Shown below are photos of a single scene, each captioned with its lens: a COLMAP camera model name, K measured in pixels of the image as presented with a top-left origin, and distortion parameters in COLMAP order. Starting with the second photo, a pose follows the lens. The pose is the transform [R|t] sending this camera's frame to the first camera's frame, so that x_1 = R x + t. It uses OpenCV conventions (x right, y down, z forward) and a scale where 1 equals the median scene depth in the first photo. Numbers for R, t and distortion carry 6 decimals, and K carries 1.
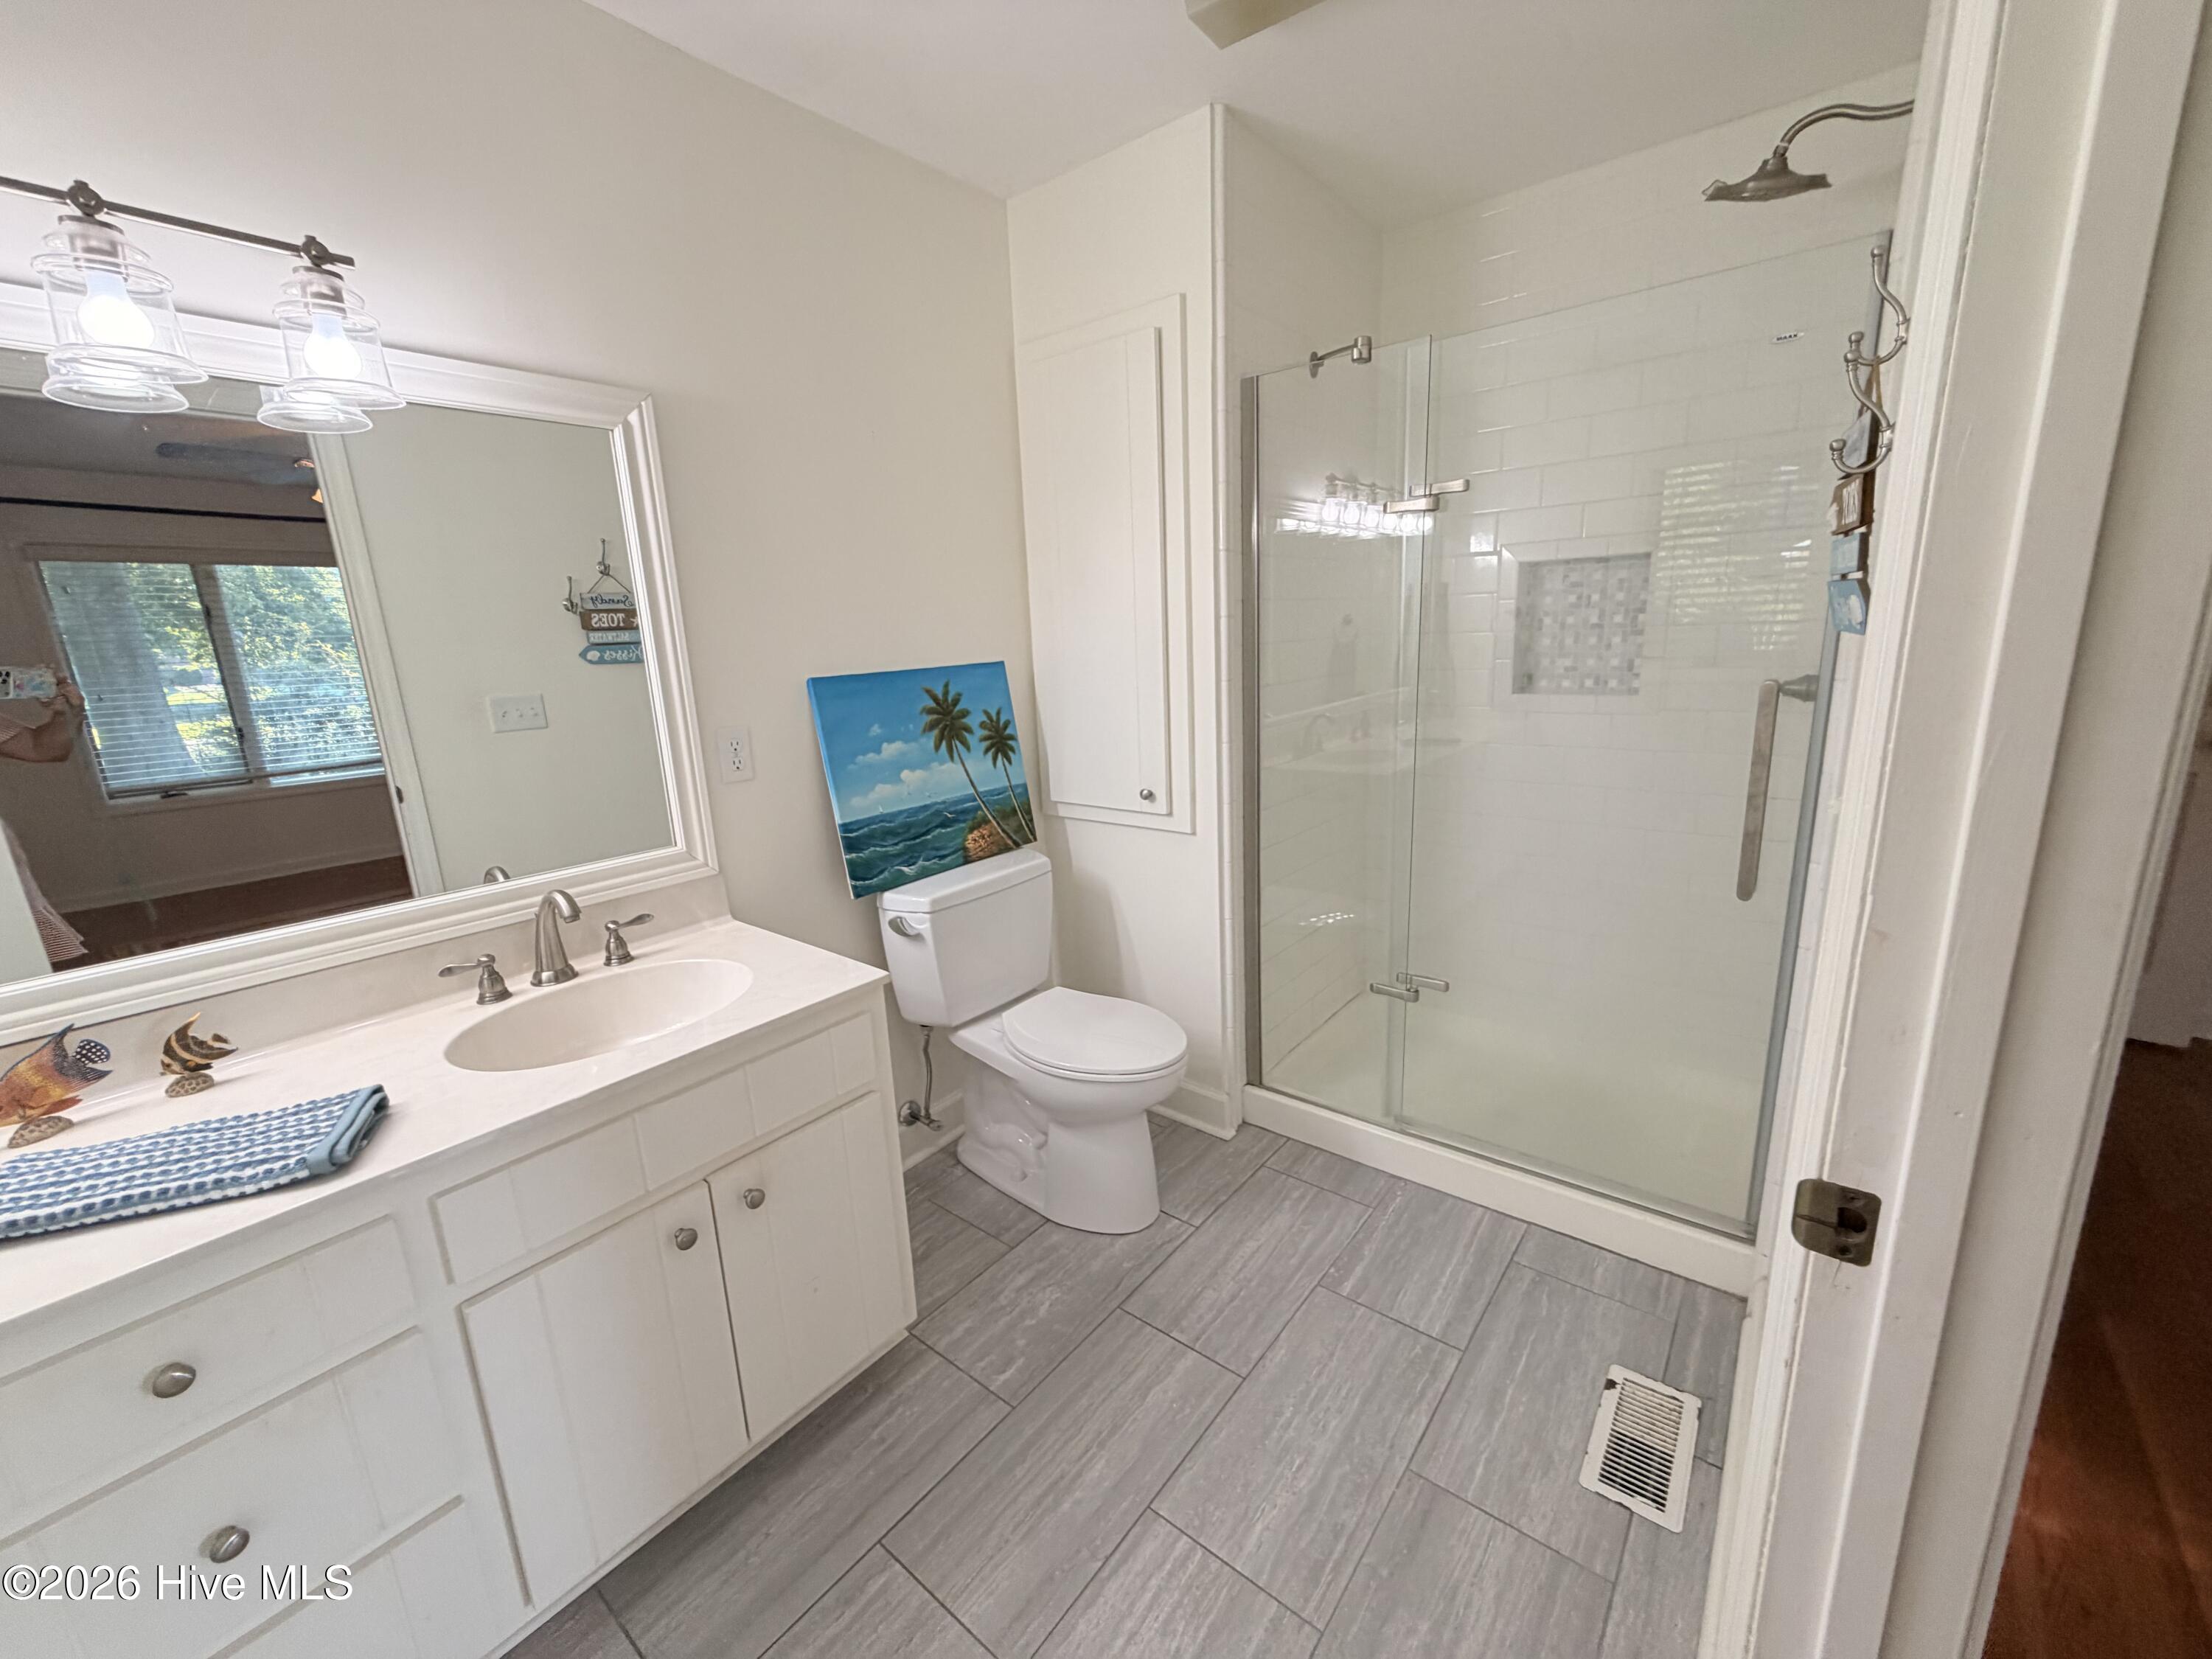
lens RADIAL K [[880.3, 0, 1096.0], [0, 880.3, 829.6], [0, 0, 1]] dist [0.002549, 0.000200]
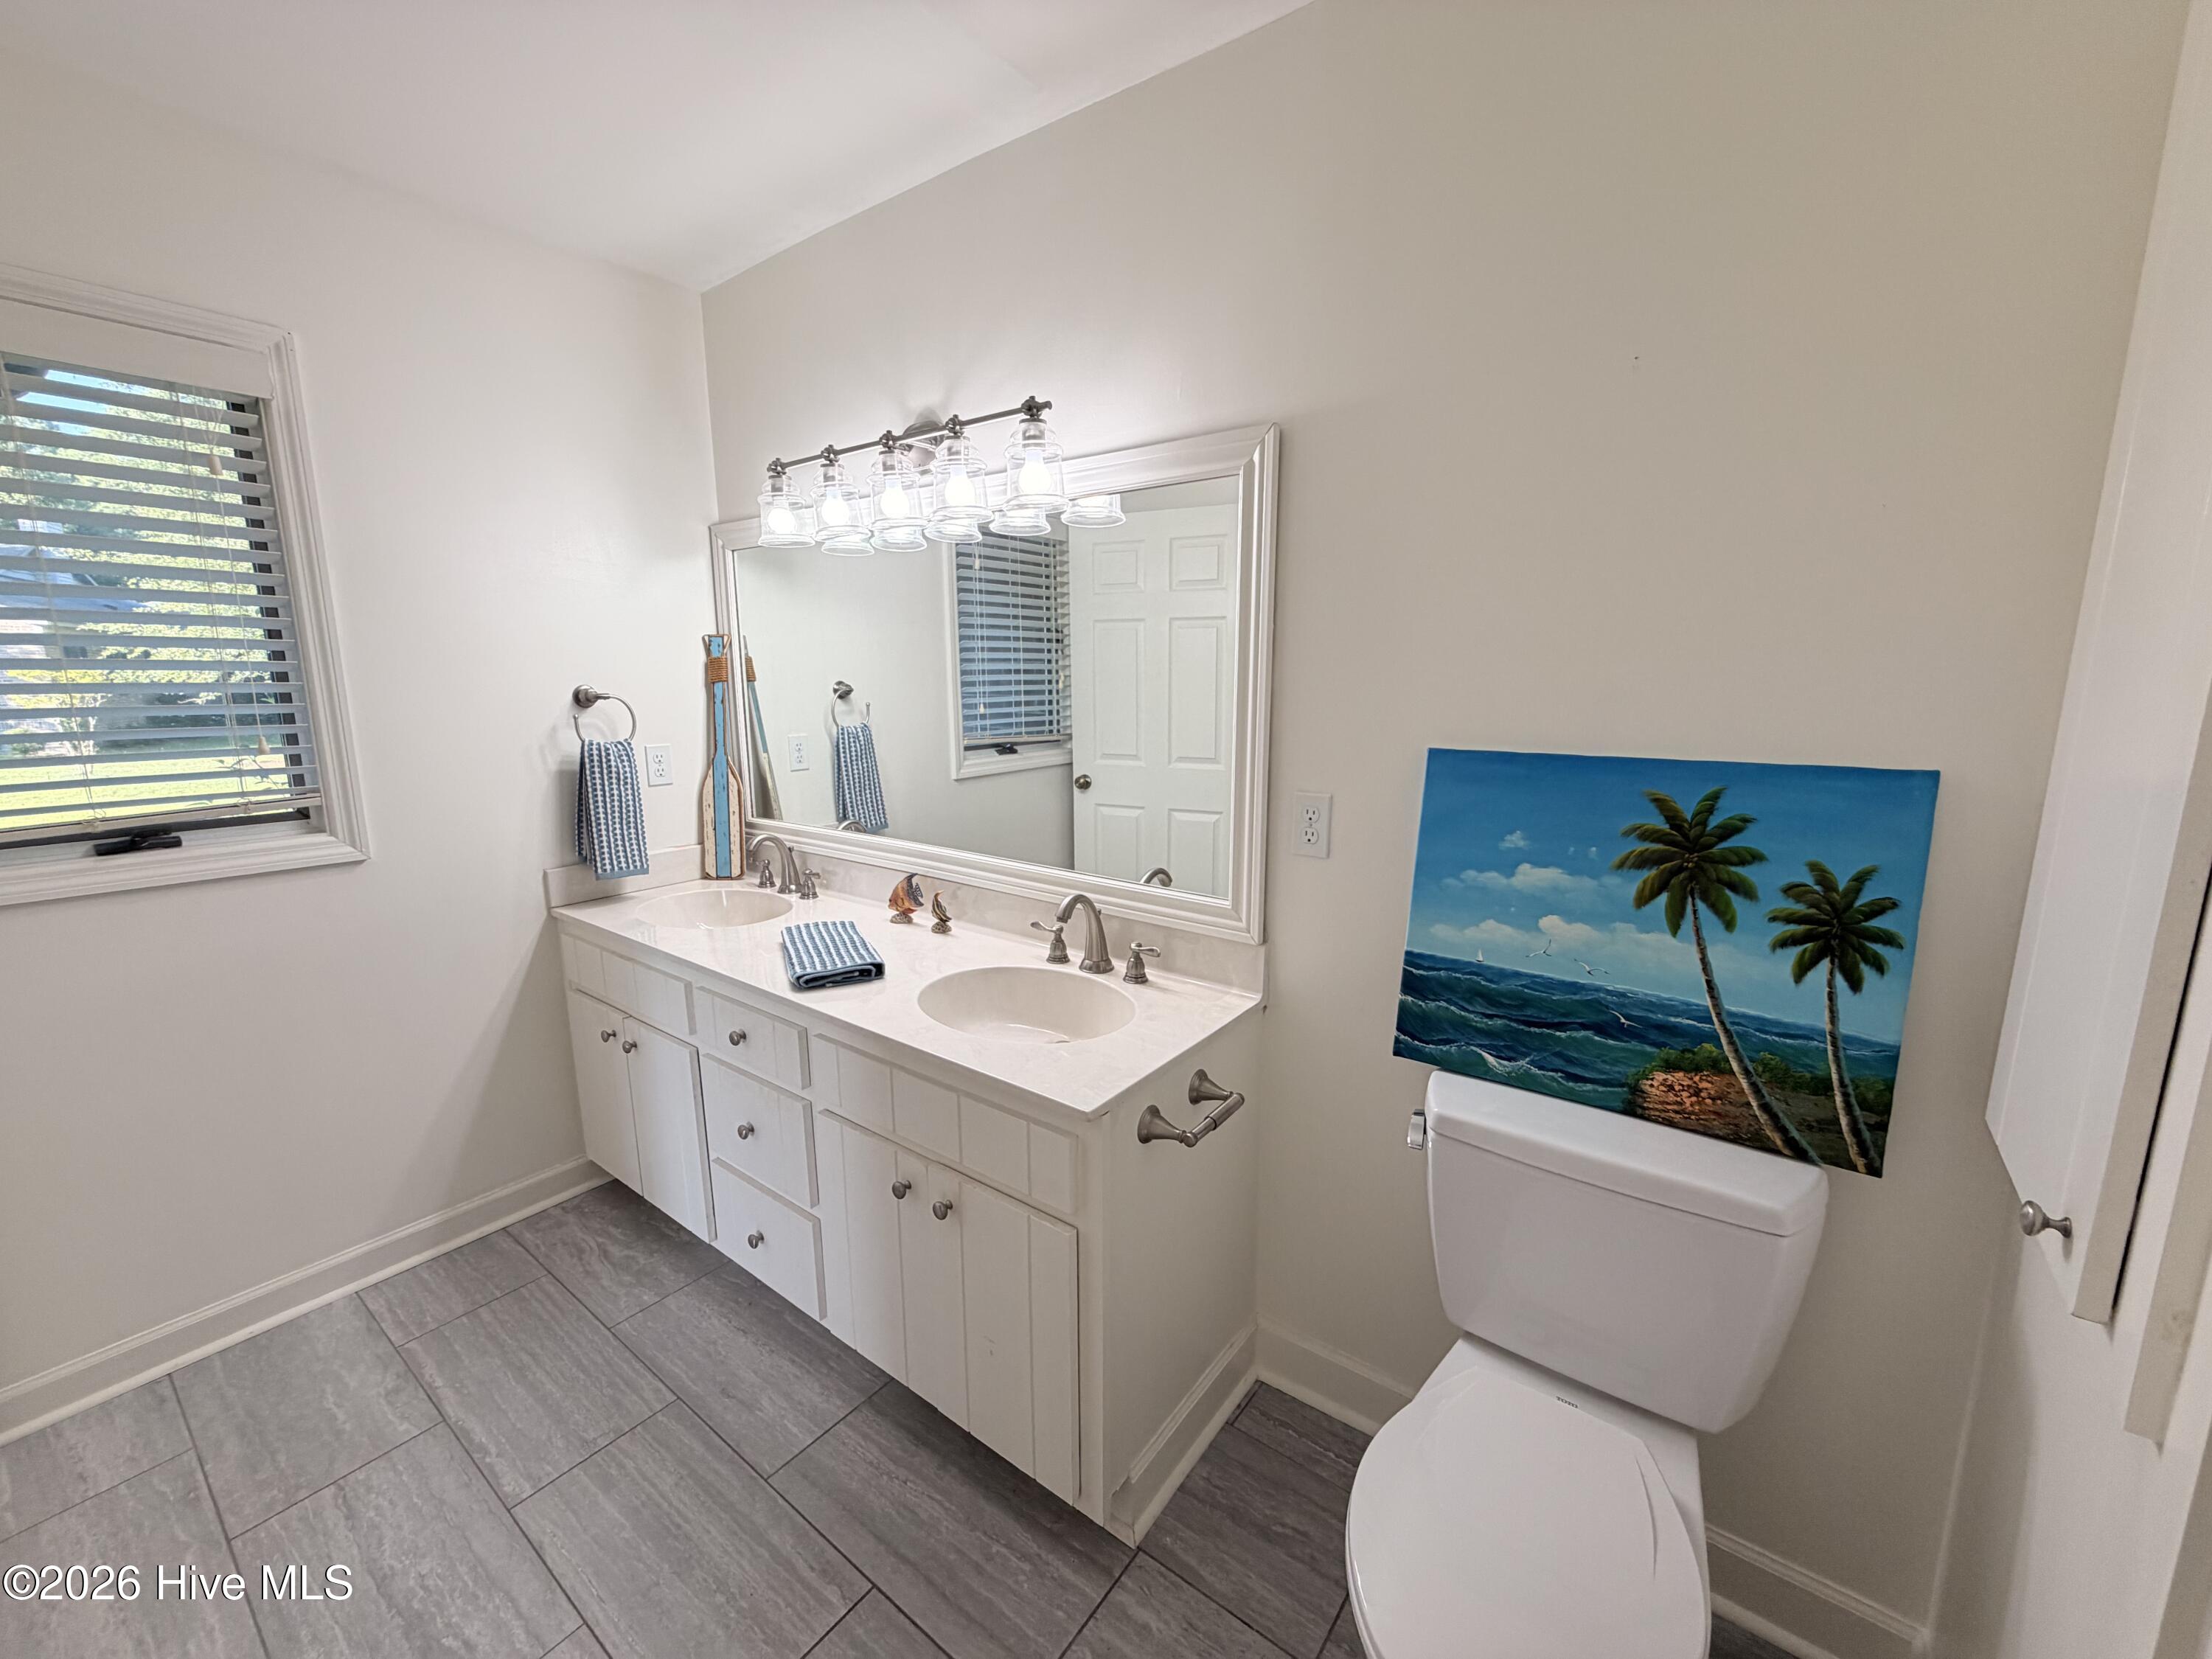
lens RADIAL K [[884.8, 0, 1102.8], [0, 884.8, 821.5], [0, 0, 1]] dist [0.002798, 0.000132]
pose [[0.040434, 0.219038, -0.974878, 0.332635], [-0.218101, 0.954084, 0.205320, -0.174979], [0.975088, 0.204320, 0.086349, 0.581016]]
